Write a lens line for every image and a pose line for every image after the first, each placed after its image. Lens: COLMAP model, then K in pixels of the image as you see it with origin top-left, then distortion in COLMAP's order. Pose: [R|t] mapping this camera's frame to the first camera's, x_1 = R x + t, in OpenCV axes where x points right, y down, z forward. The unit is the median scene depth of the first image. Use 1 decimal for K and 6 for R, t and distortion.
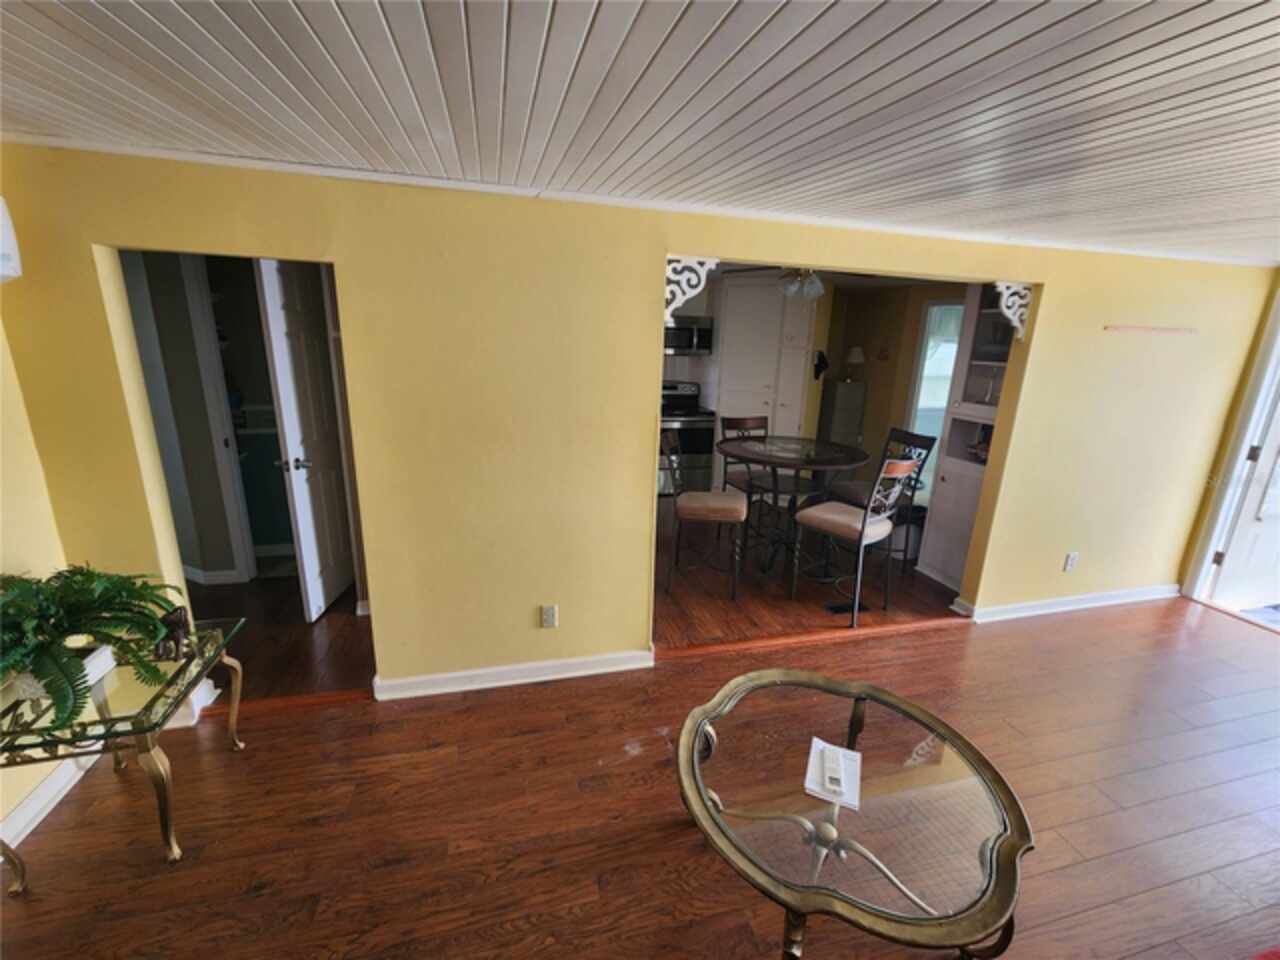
lens RADIAL K [[529.0, 0, 640.0], [0, 529.0, 480.0], [0, 0, 1]] dist [-0.001160, -0.000143]
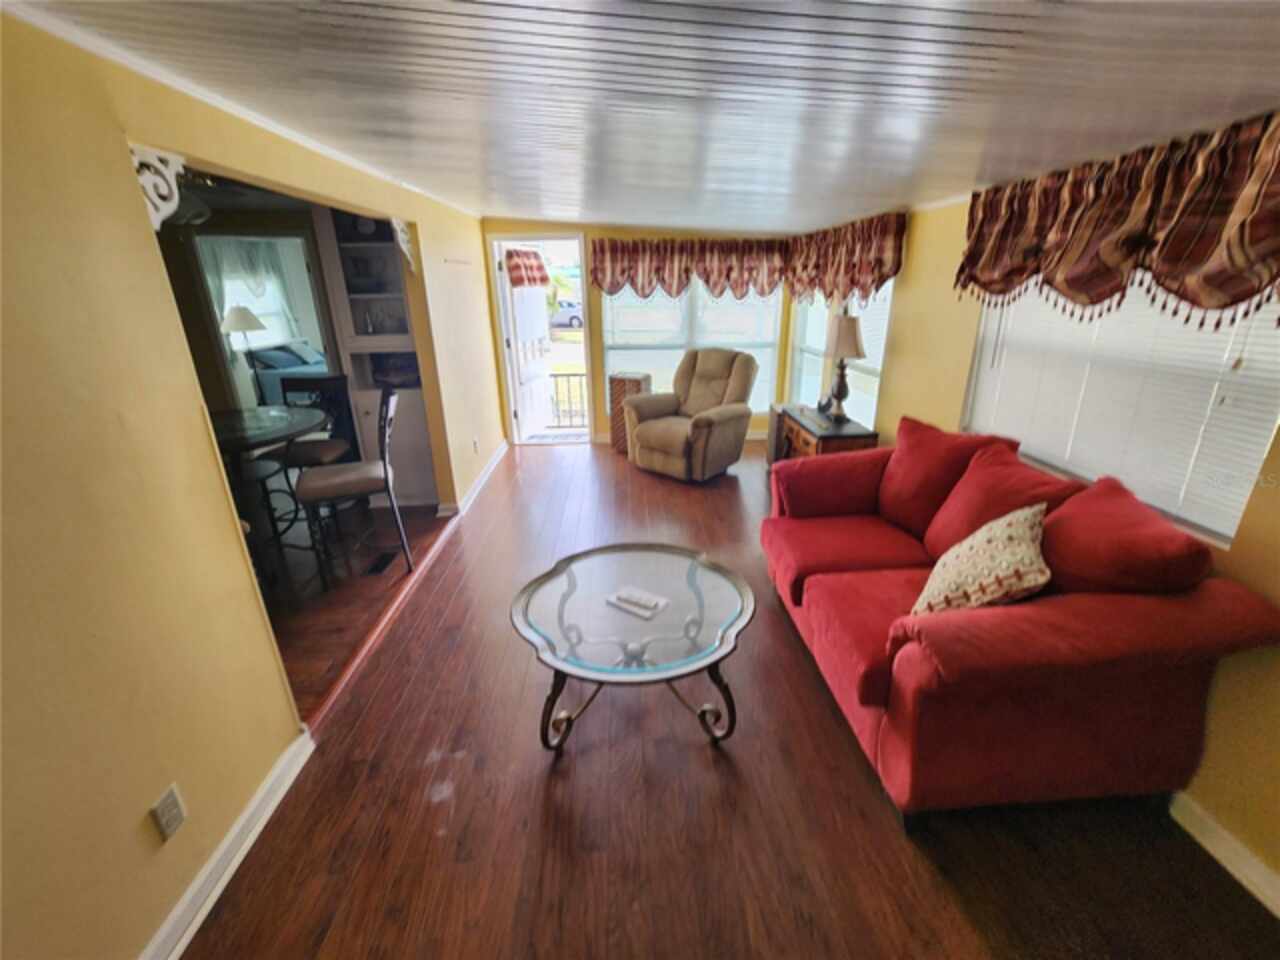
lens RADIAL K [[554.8, 0, 636.3], [0, 554.8, 471.0], [0, 0, 1]] dist [-0.000271, -0.000045]
pose [[0.186866, -0.353067, 0.916747, -0.453619], [0.281503, 0.913296, 0.294358, -0.089507], [-0.941189, 0.203061, 0.270054, 0.307739]]
